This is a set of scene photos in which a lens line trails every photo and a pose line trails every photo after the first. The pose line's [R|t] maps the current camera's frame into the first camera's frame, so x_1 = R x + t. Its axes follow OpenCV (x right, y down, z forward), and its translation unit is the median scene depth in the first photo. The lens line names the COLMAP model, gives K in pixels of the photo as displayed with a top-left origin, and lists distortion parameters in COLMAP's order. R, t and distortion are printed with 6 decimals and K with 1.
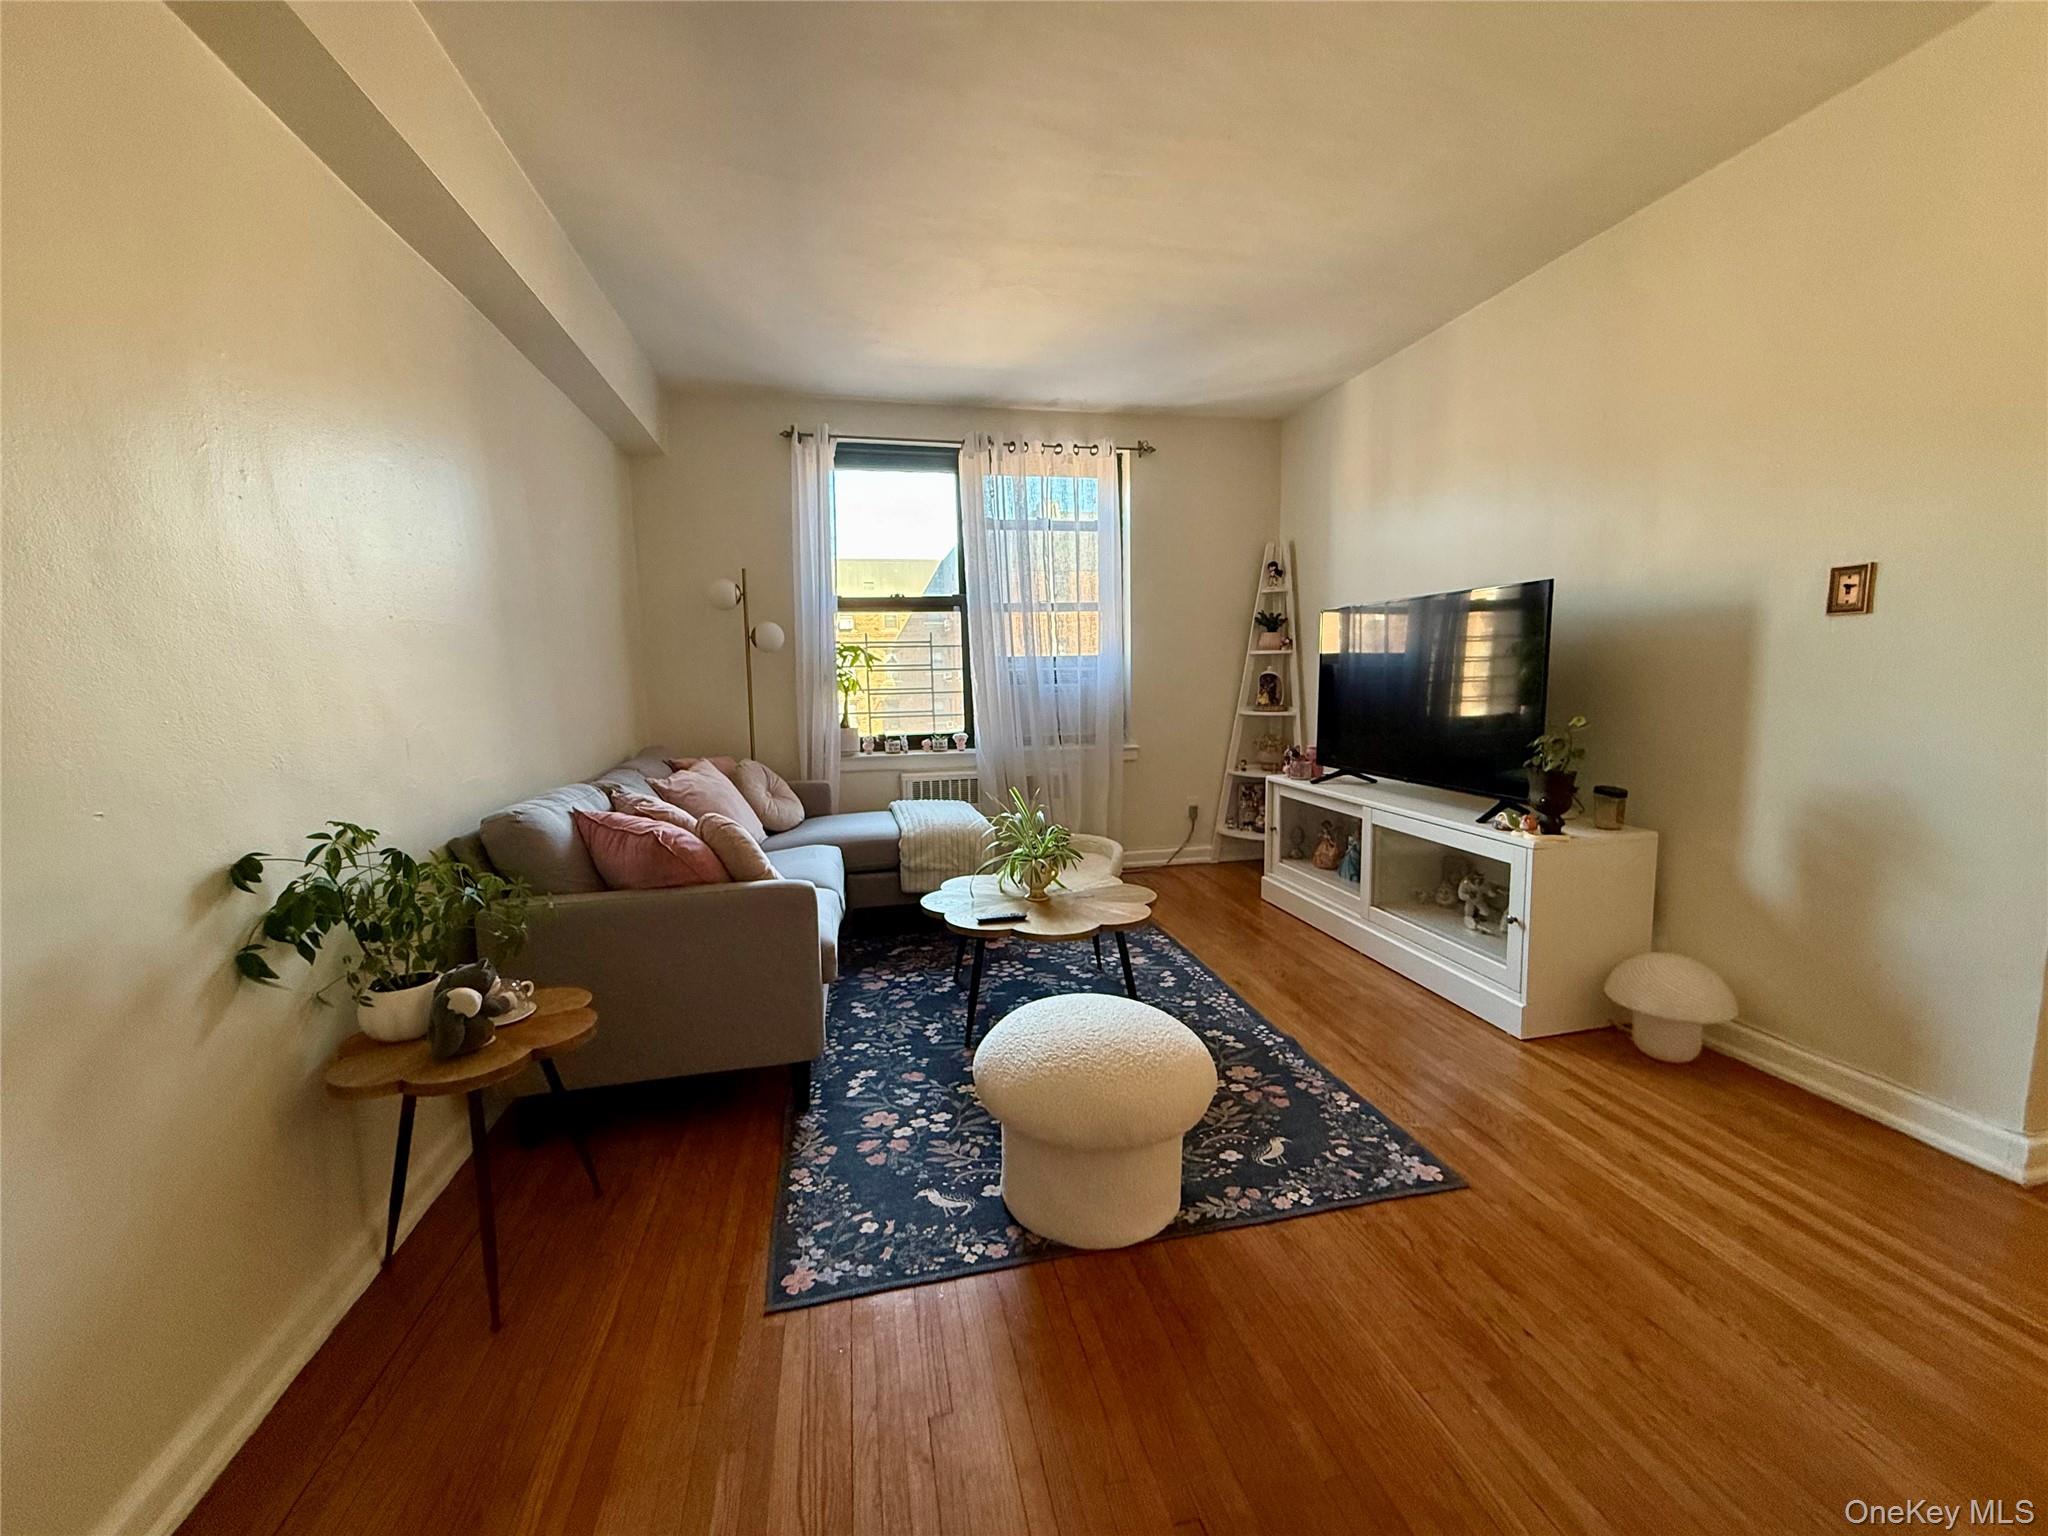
lens RADIAL K [[811.7, 0, 1020.7], [0, 811.7, 772.0], [0, 0, 1]] dist [-0.001122, -0.000386]
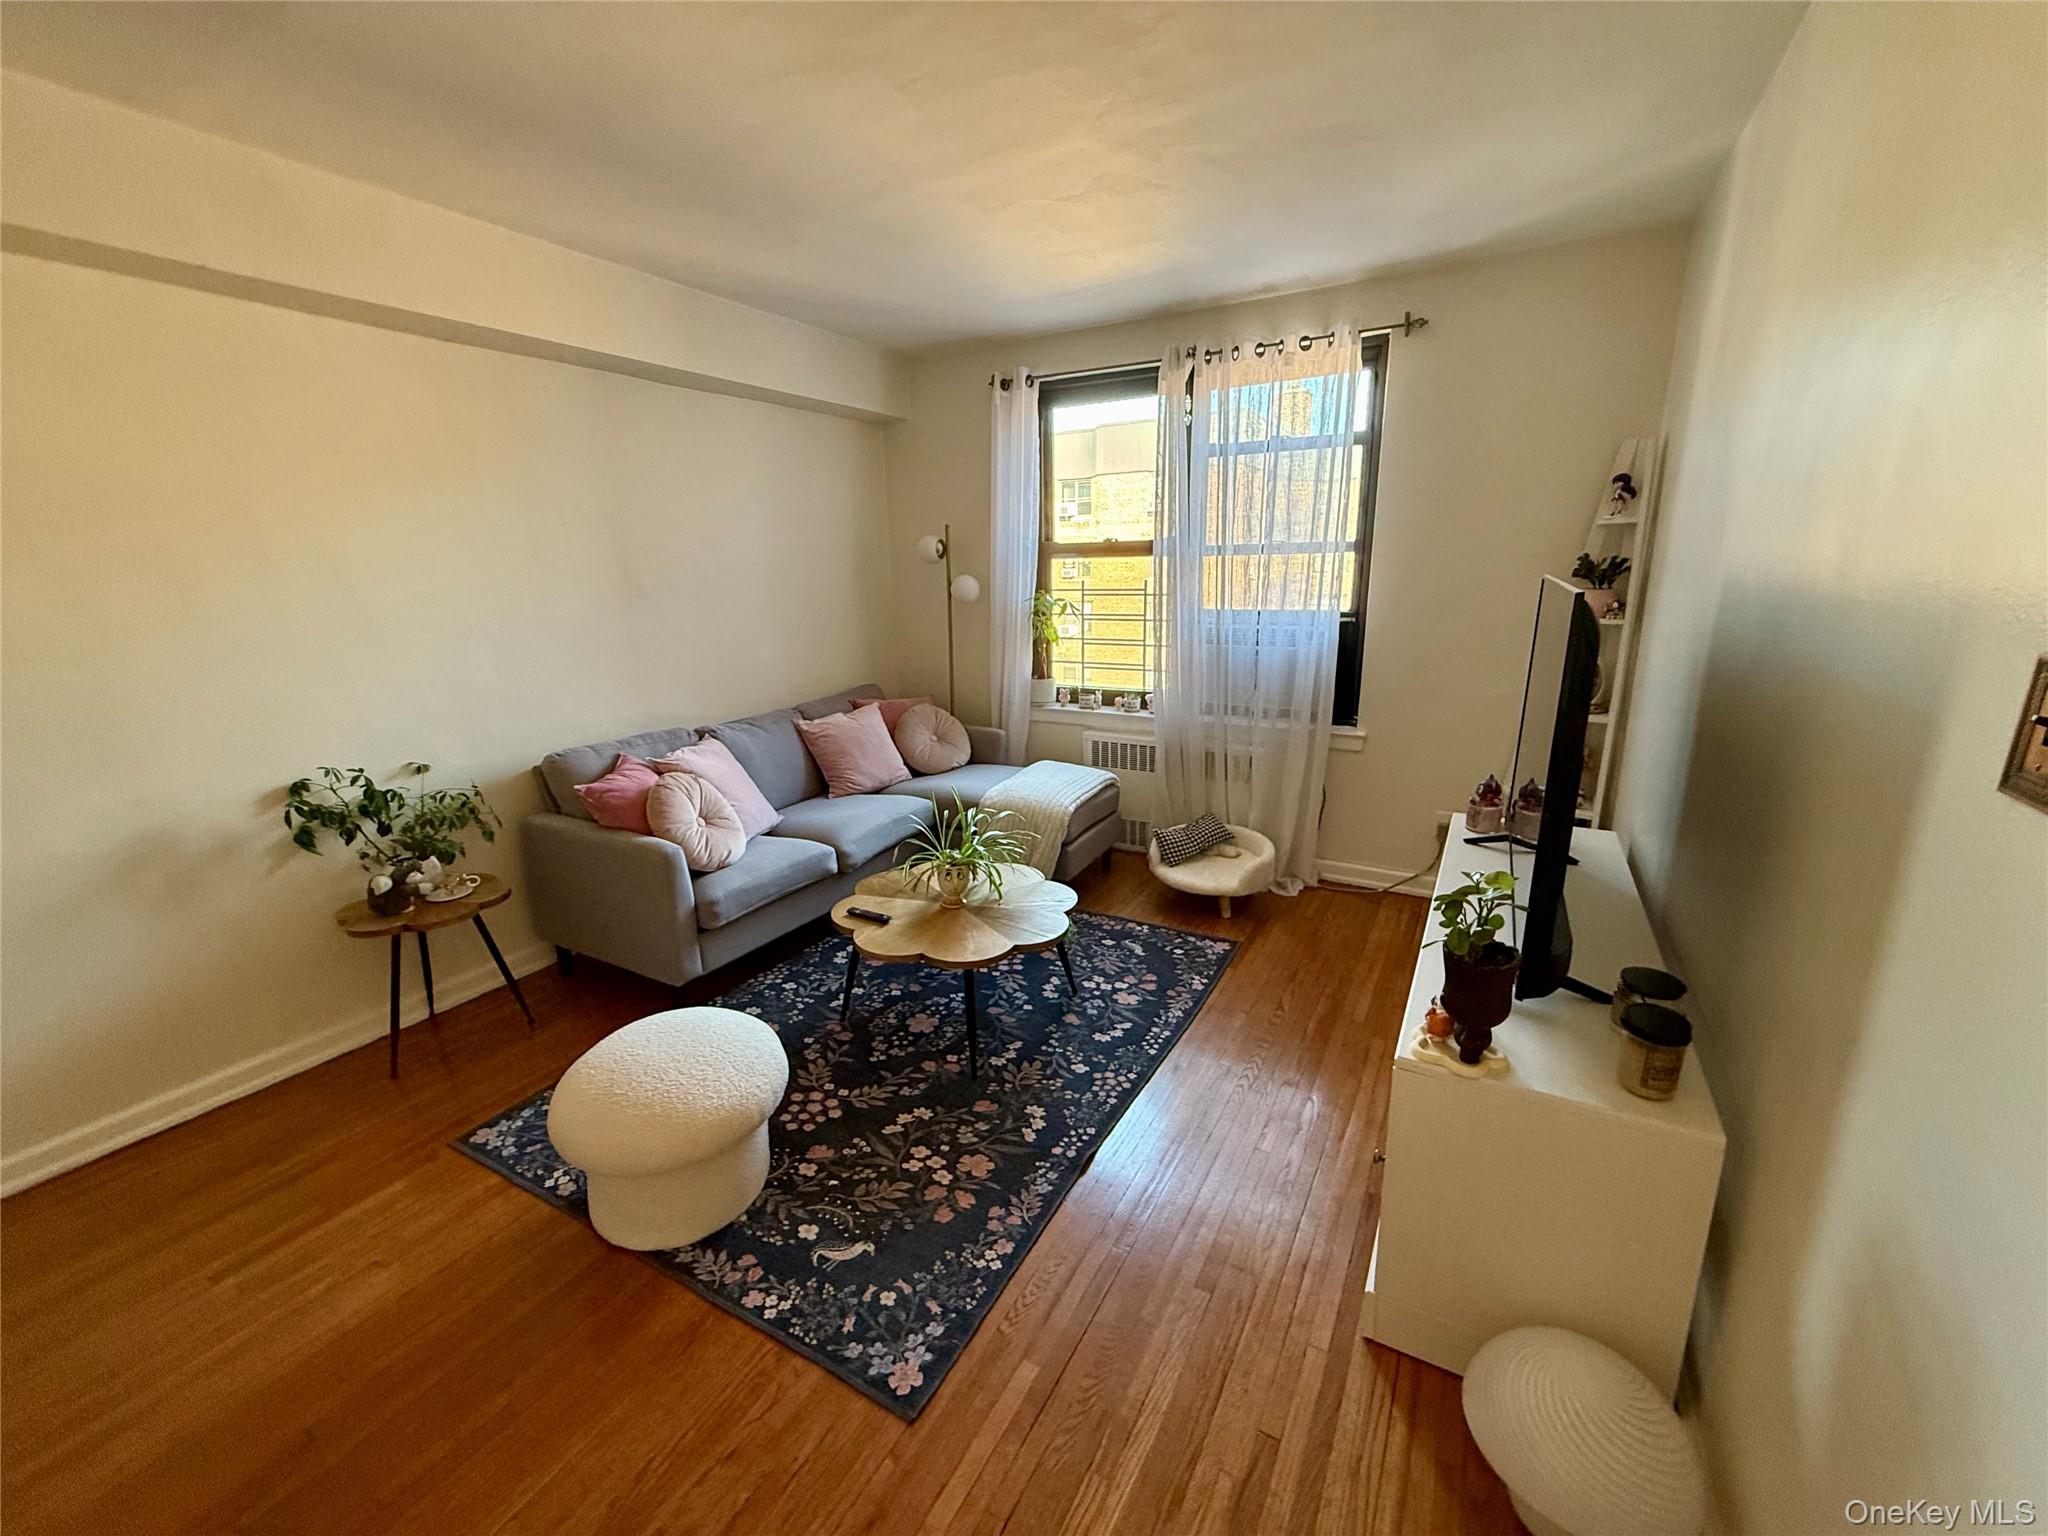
lens RADIAL K [[811.7, 0, 1020.7], [0, 811.7, 772.0], [0, 0, 1]] dist [-0.001122, -0.000386]
pose [[0.742051, 0.173654, -0.647461, 0.620939], [-0.080490, 0.981957, 0.171119, -0.155910], [0.665494, -0.074865, 0.742639, 0.317428]]
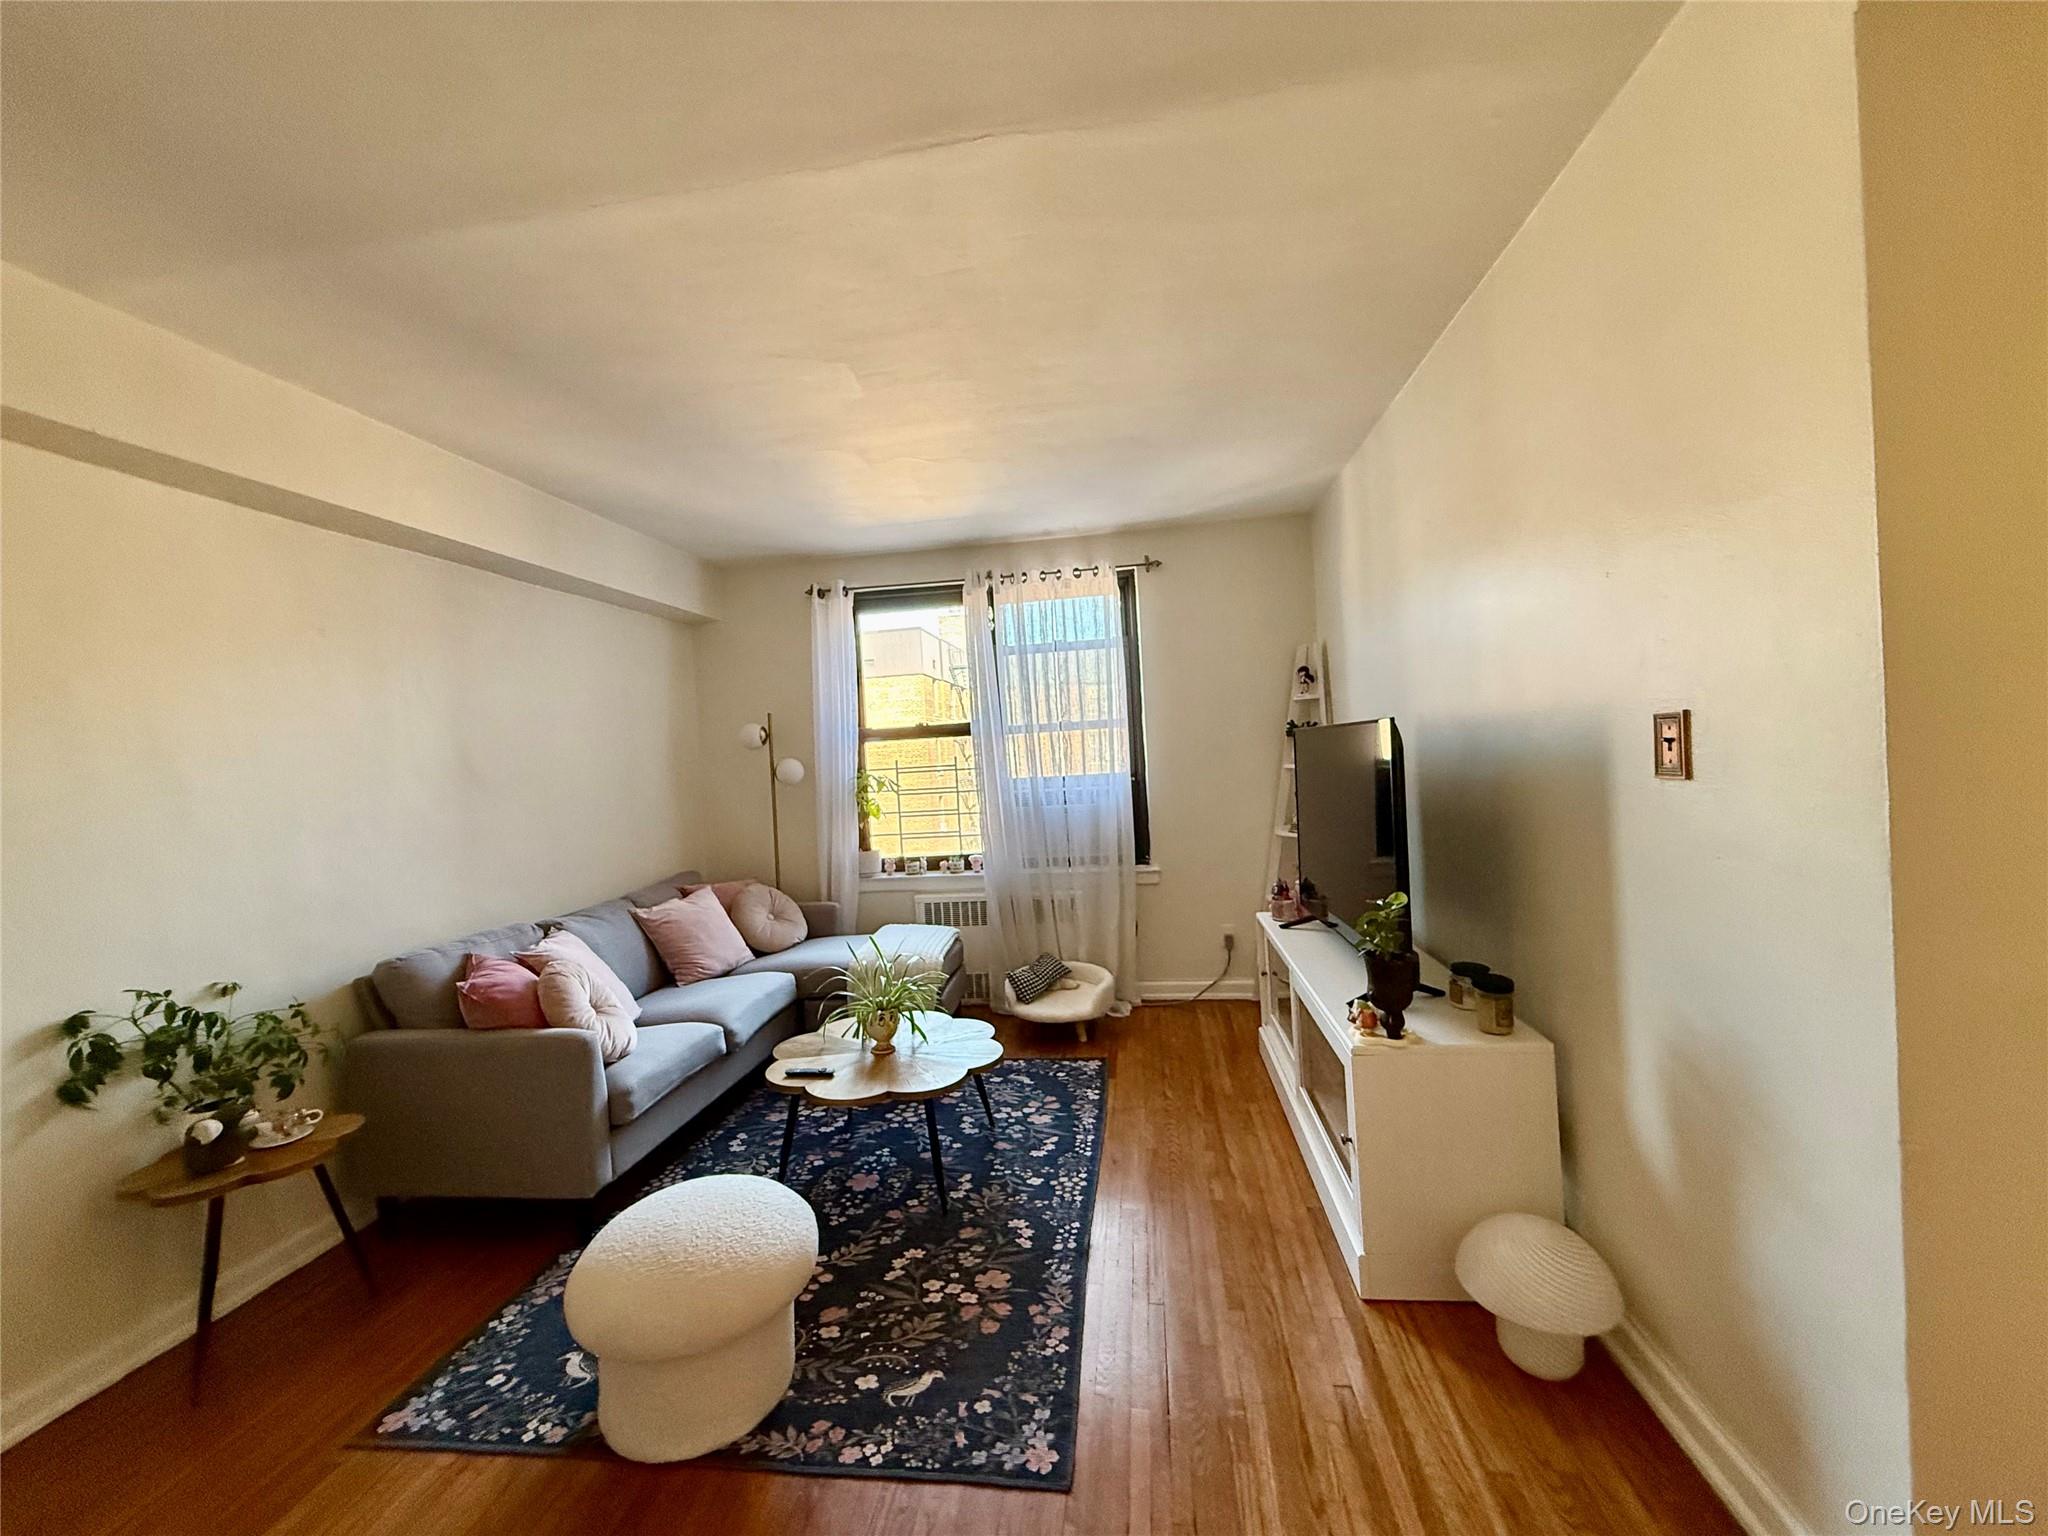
lens RADIAL K [[811.7, 0, 1020.7], [0, 811.7, 772.0], [0, 0, 1]] dist [-0.001122, -0.000386]
pose [[0.939397, -0.025061, -0.341914, 0.484713], [-0.006082, 0.995949, -0.089710, -0.088771], [0.342778, 0.086352, 0.935439, 0.085465]]
